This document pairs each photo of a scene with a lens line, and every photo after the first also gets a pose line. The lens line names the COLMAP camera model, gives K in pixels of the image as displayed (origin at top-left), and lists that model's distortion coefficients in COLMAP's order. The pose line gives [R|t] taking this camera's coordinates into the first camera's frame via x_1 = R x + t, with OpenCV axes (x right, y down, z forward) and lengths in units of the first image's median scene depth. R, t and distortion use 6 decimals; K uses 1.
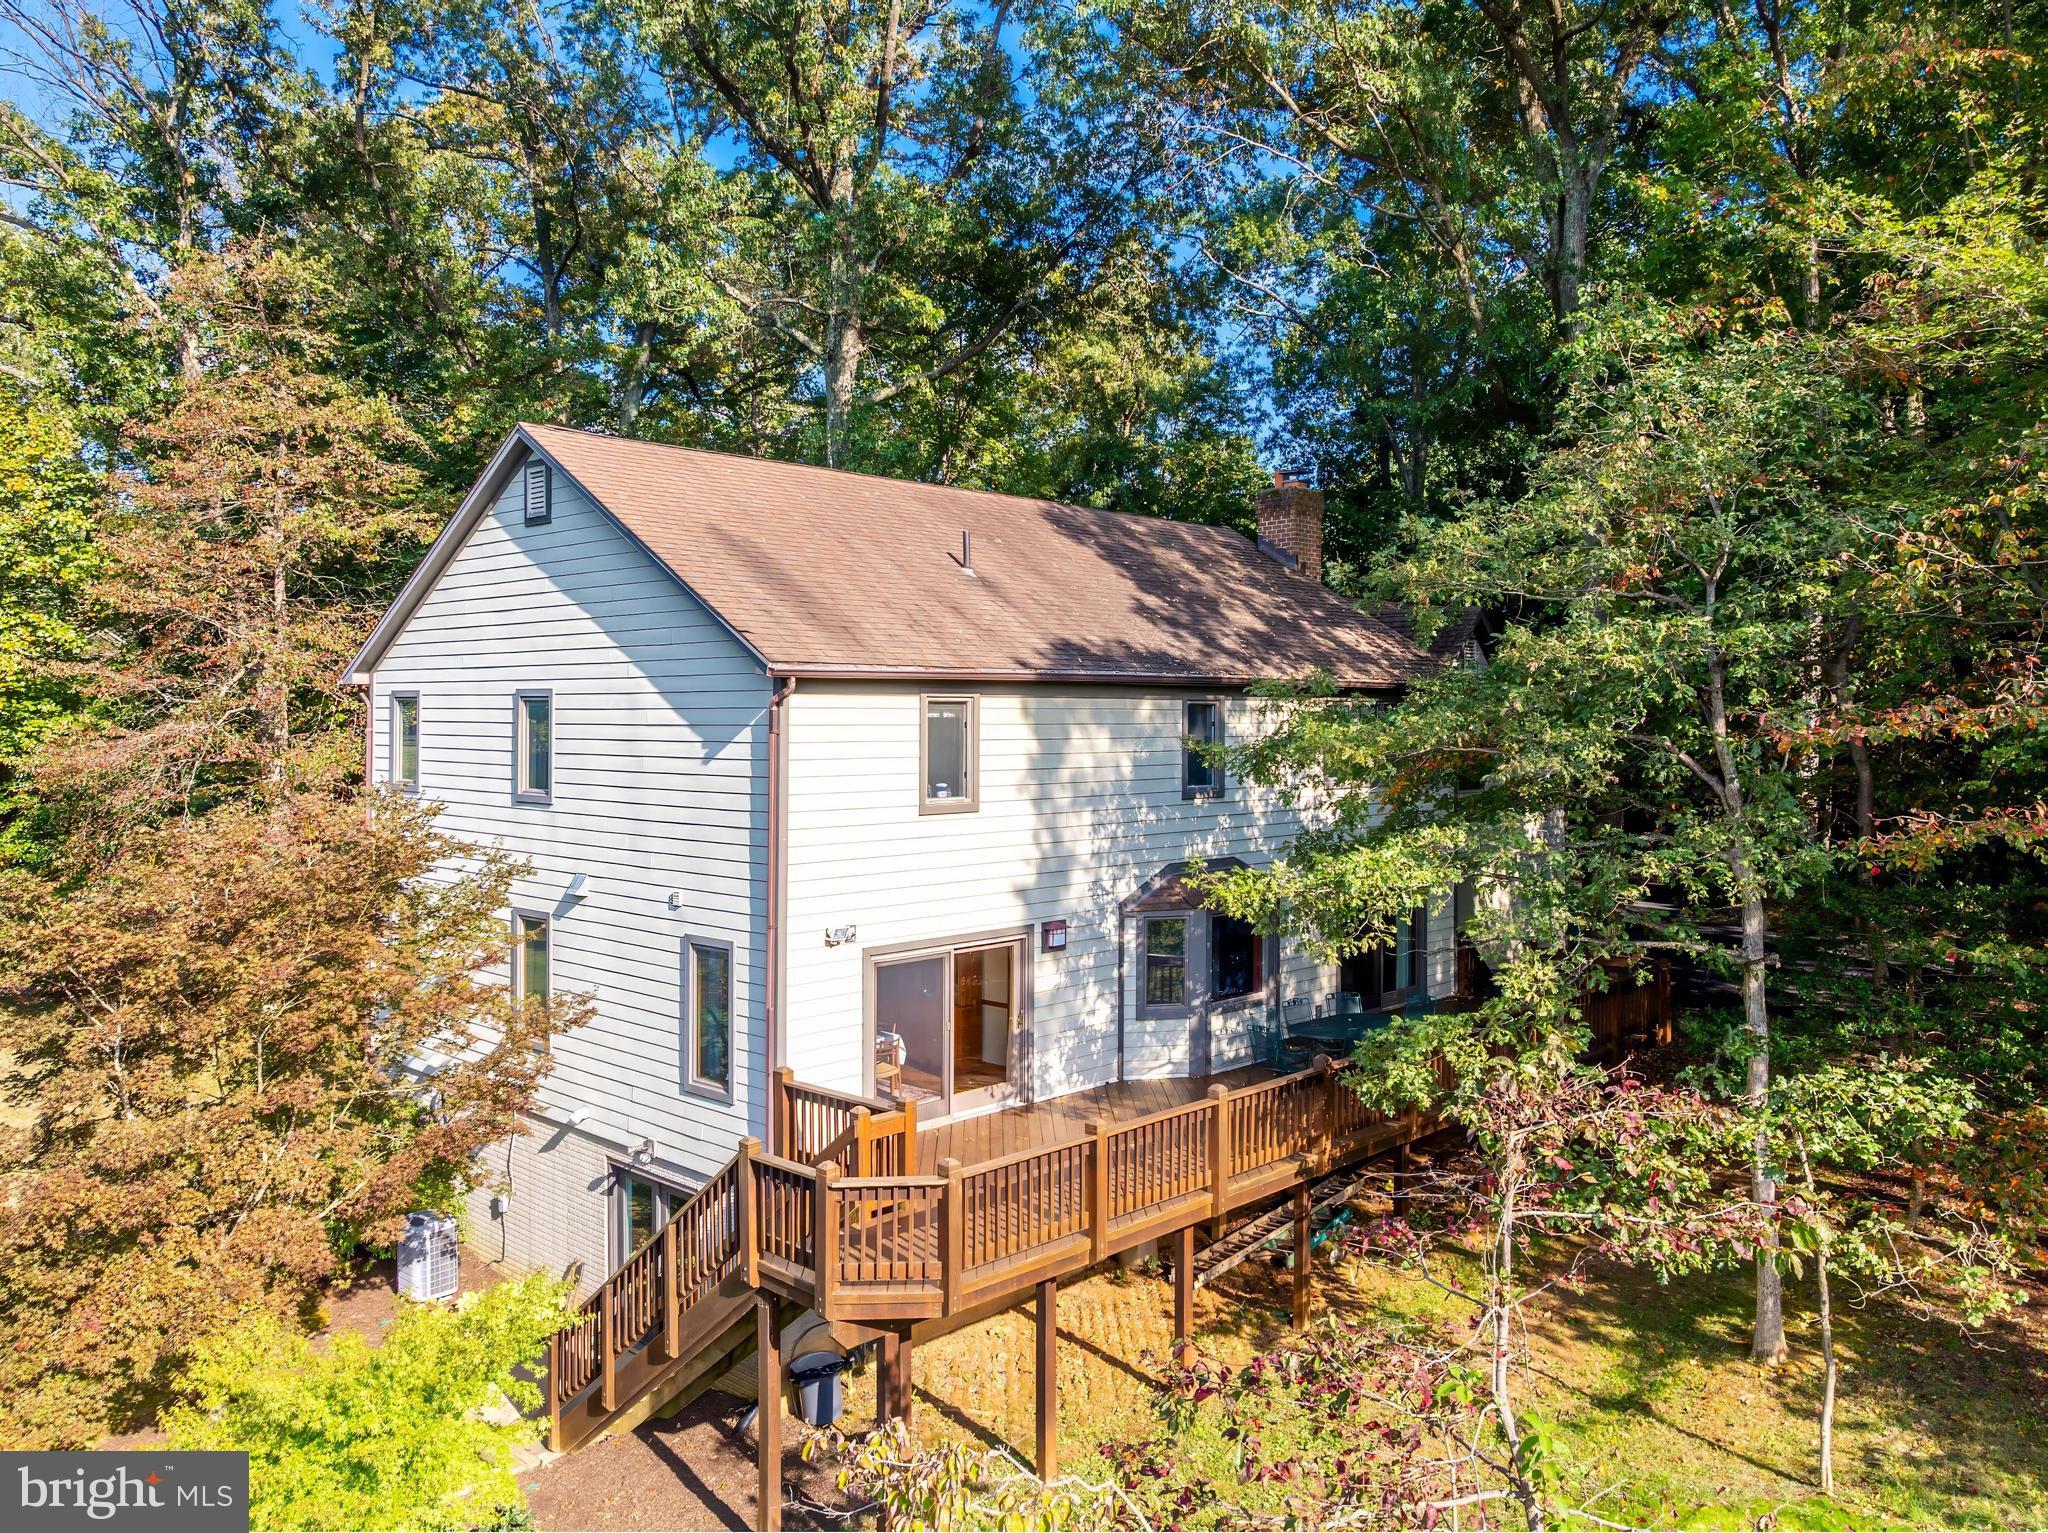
lens RADIAL K [[1445.0, 0, 1009.4], [0, 1445.0, 758.5], [0, 0, 1]] dist [-0.040900, 0.006141]
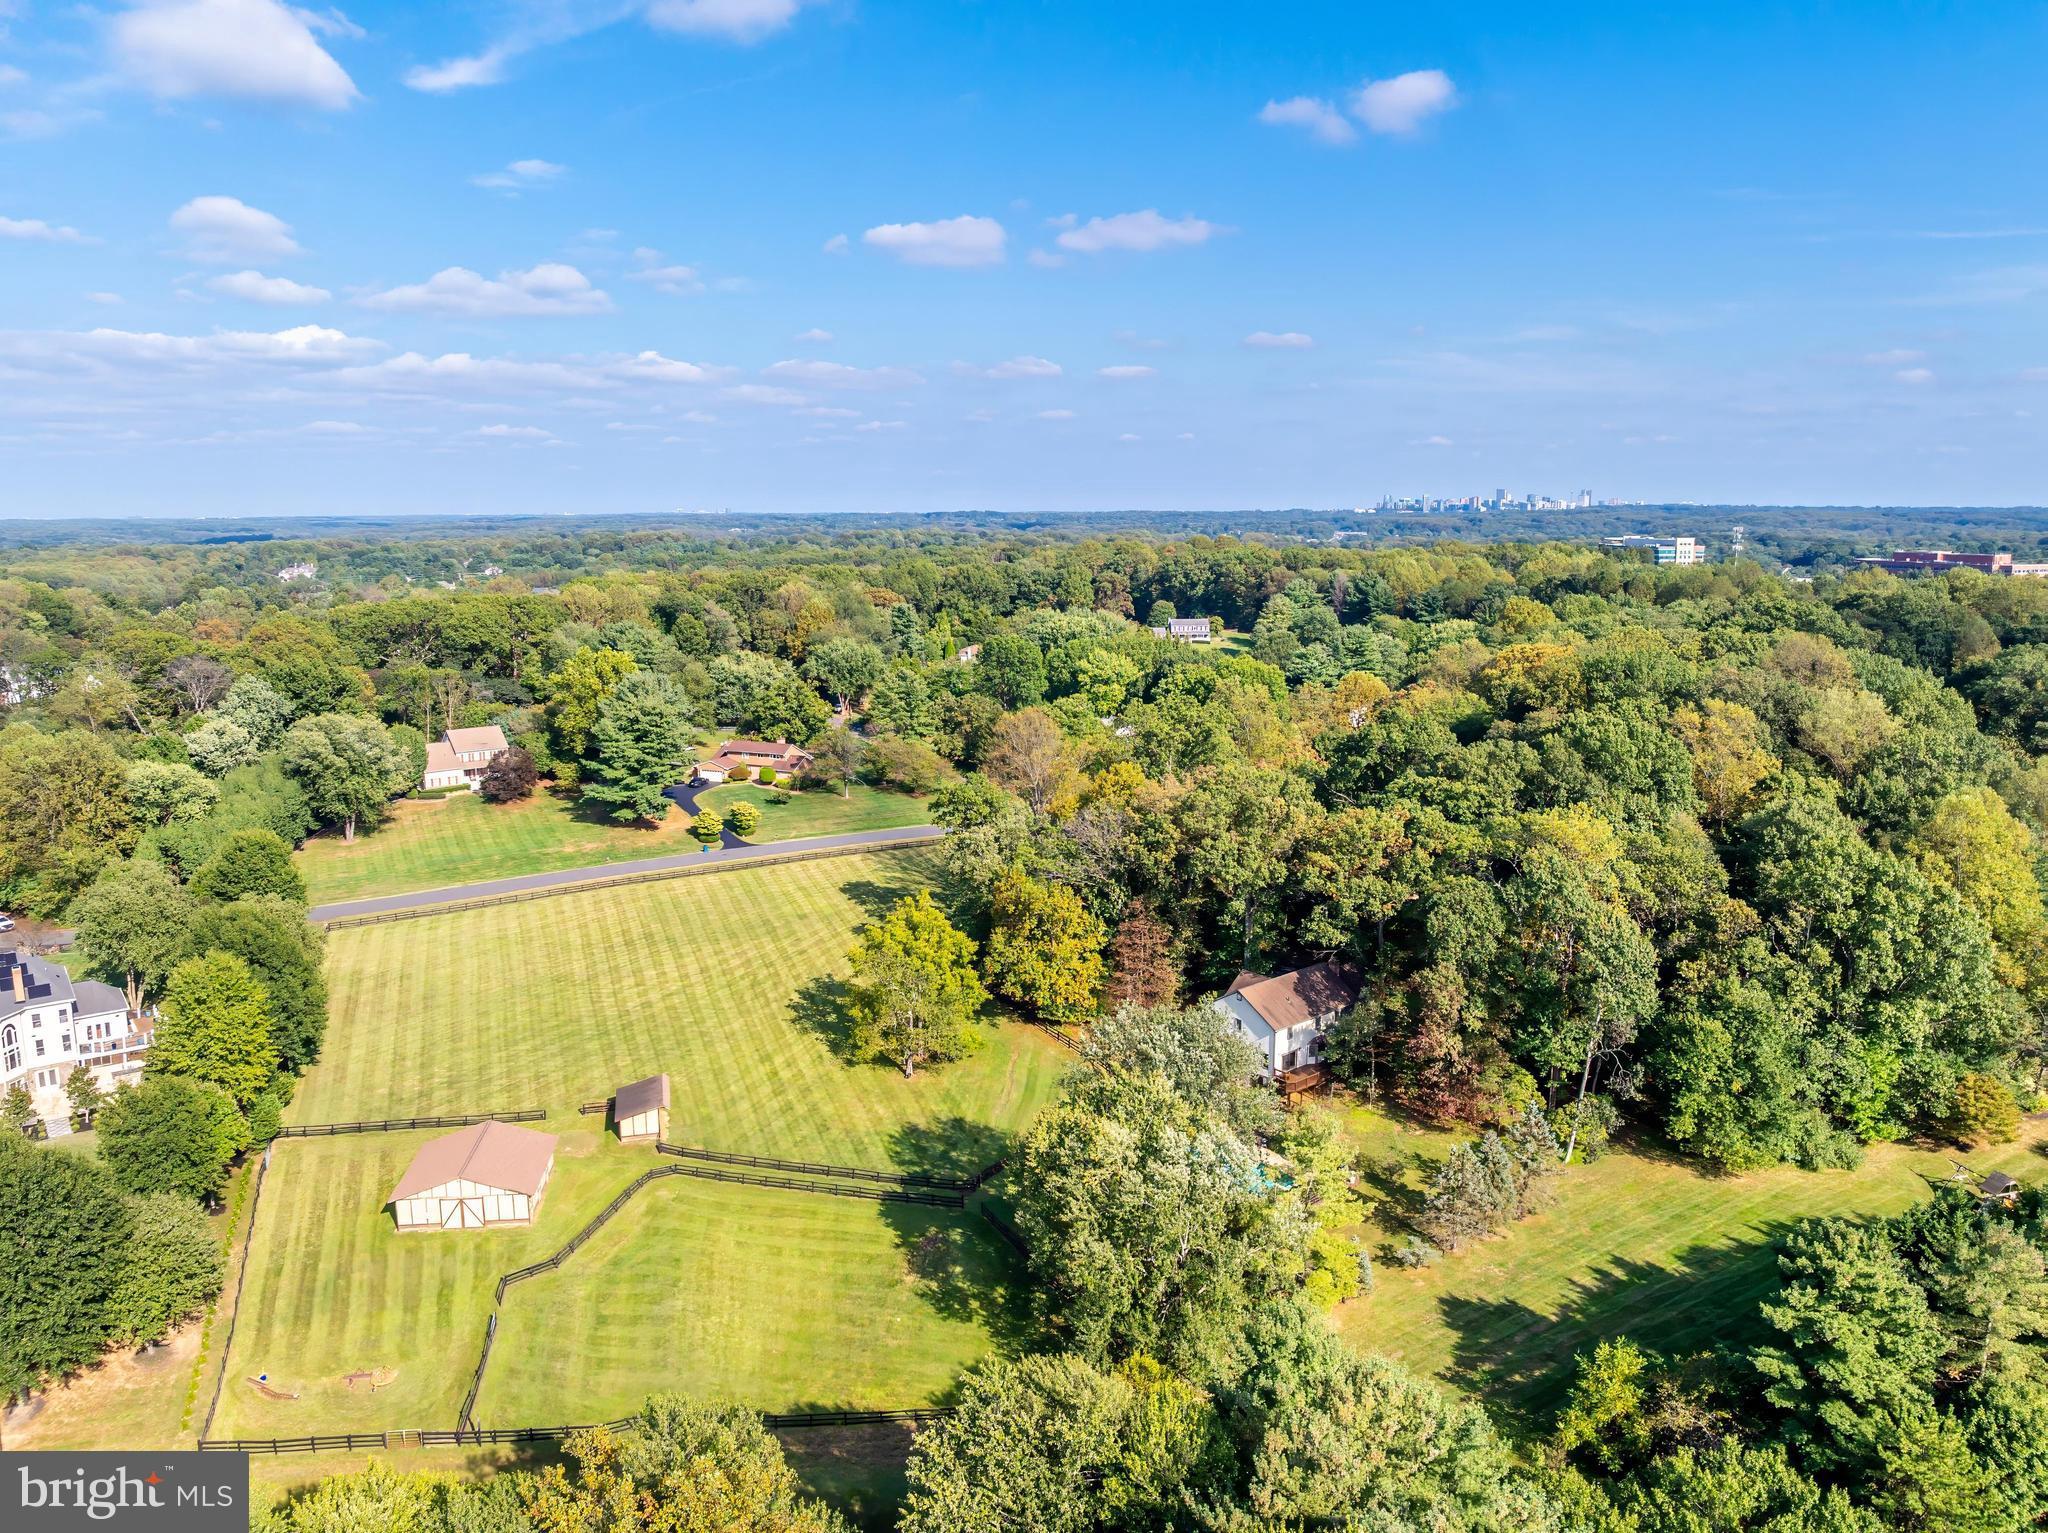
lens RADIAL K [[1445.0, 0, 1016.6], [0, 1445.0, 773.9], [0, 0, 1]] dist [-0.040900, 0.006141]
pose [[0.996097, 0.005075, -0.088121, -0.891212], [0.008131, 0.988825, 0.148860, -2.754185], [0.087892, -0.148995, 0.984924, -7.278477]]
